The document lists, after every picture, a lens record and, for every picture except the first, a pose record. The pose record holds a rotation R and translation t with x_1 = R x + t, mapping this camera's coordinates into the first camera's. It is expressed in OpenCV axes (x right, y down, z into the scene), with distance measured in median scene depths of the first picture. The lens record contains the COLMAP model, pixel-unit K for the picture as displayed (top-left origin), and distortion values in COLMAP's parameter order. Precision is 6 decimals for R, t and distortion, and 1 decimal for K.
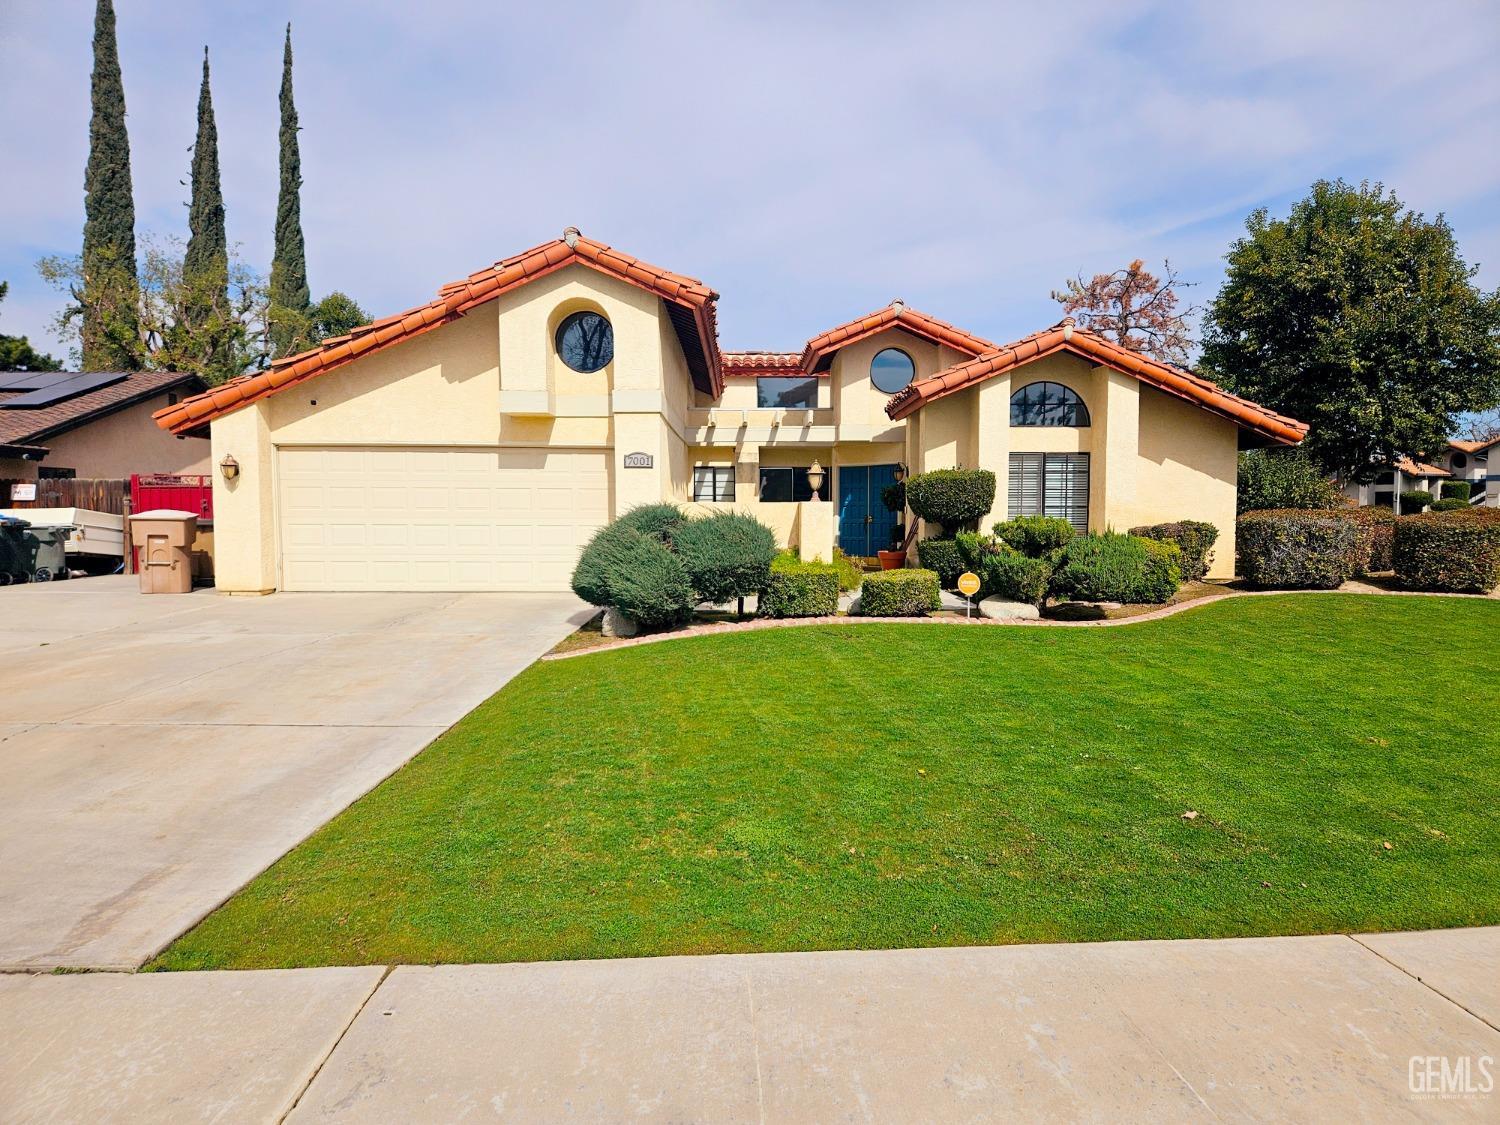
lens RADIAL K [[996.8, 0, 754.2], [0, 996.8, 572.8], [0, 0, 1]] dist [0.076184, -0.063846]
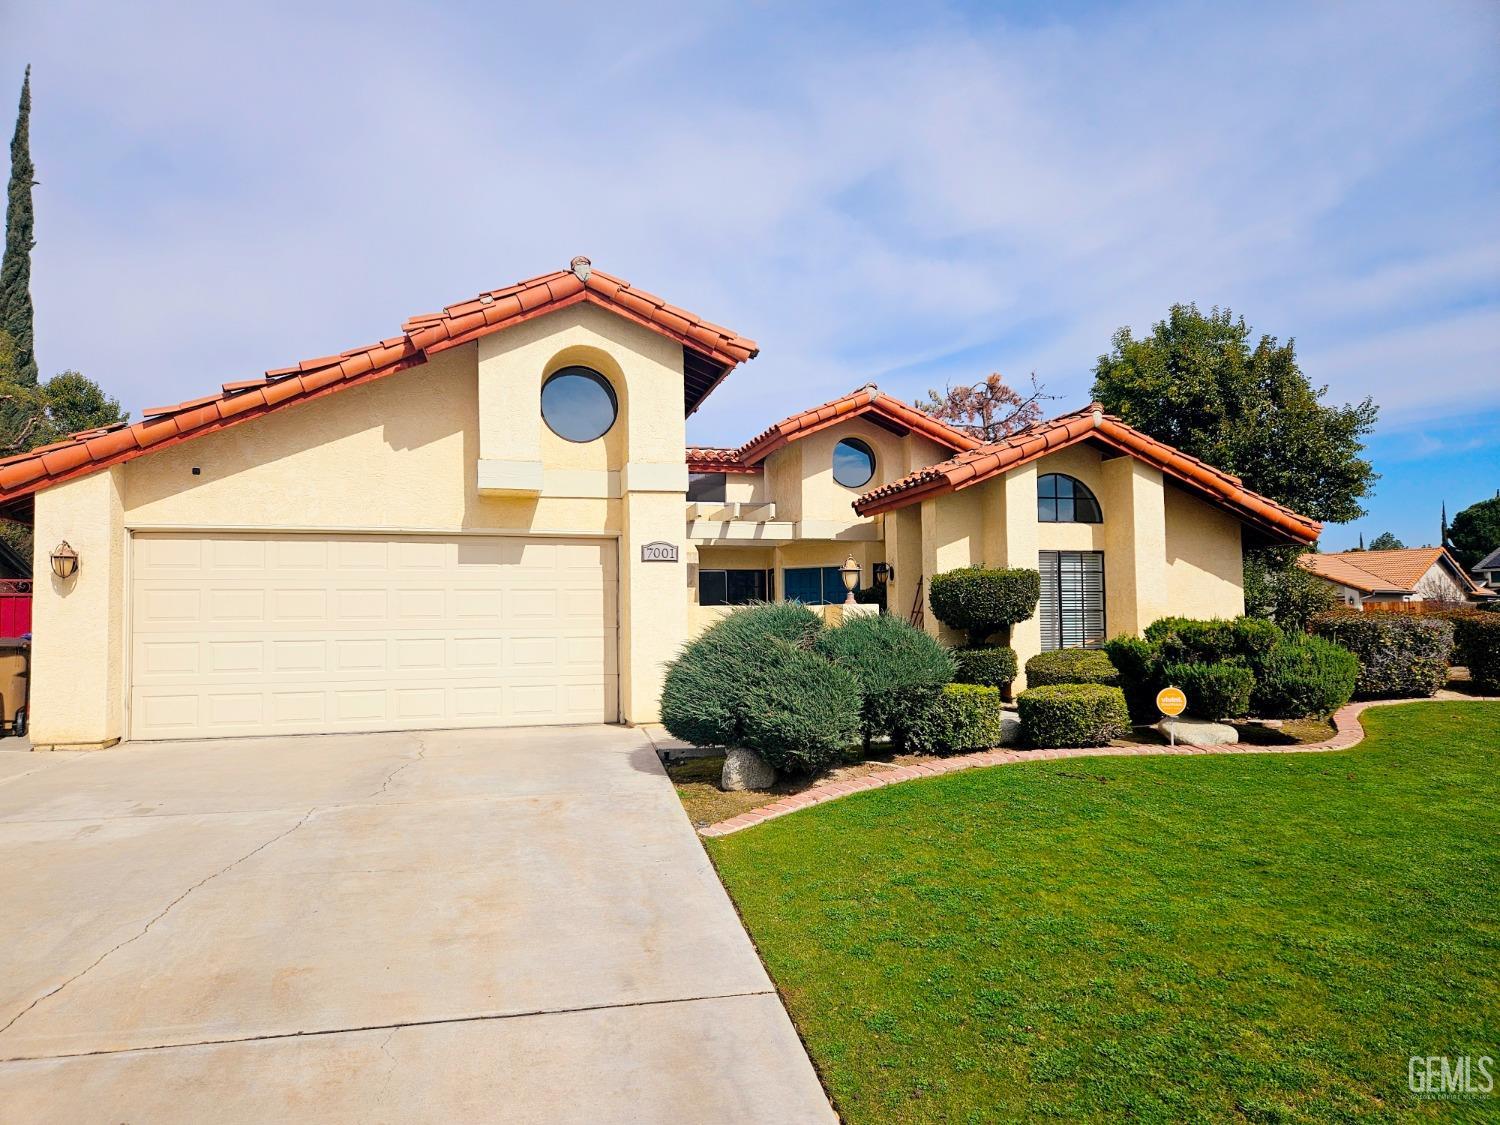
lens RADIAL K [[996.8, 0, 739.6], [0, 996.8, 582.4], [0, 0, 1]] dist [0.076184, -0.063846]
pose [[0.971827, -0.001032, 0.235693, -0.208703], [0.025994, 0.994360, -0.102826, -0.006414], [-0.234258, 0.106056, 0.966372, 0.205298]]
